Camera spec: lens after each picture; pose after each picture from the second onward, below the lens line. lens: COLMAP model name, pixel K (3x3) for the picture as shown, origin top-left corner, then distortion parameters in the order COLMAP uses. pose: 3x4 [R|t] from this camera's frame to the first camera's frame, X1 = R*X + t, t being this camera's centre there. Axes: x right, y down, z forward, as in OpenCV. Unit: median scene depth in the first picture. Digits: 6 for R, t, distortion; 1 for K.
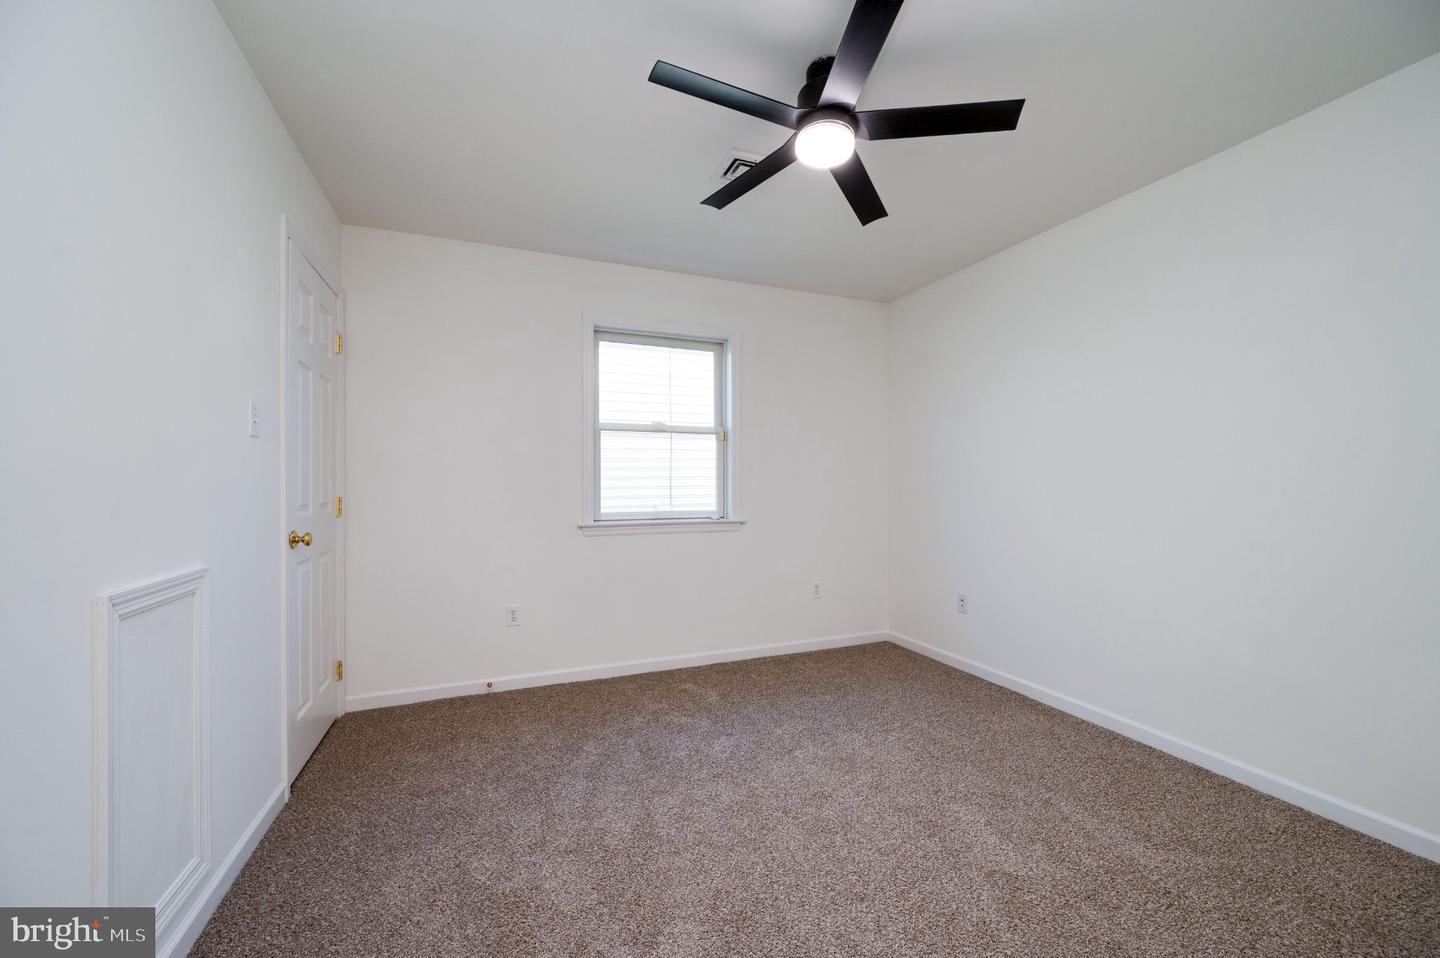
lens RADIAL K [[538.1, 0, 720.0], [0, 538.1, 479.0], [0, 0, 1]] dist [-0.000405, -0.000068]
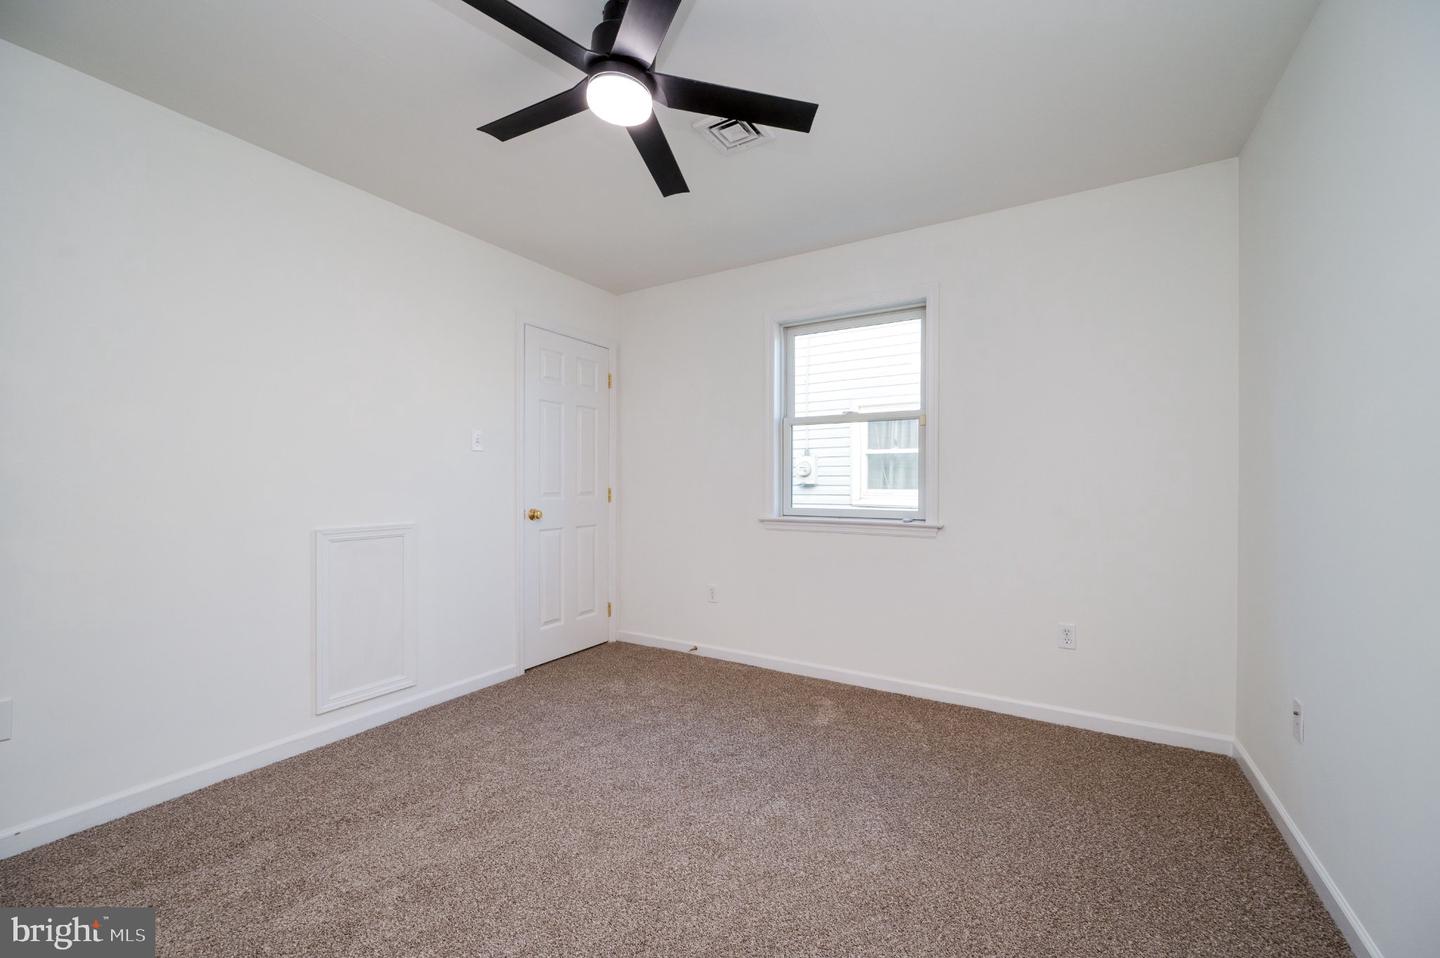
lens RADIAL K [[538.1, 0, 720.0], [0, 538.1, 479.0], [0, 0, 1]] dist [-0.000405, -0.000068]
pose [[0.627778, -0.000967, -0.778392, 0.471695], [0.006512, 0.999971, 0.004010, 0.004407], [0.778365, -0.007586, 0.627766, 0.266255]]
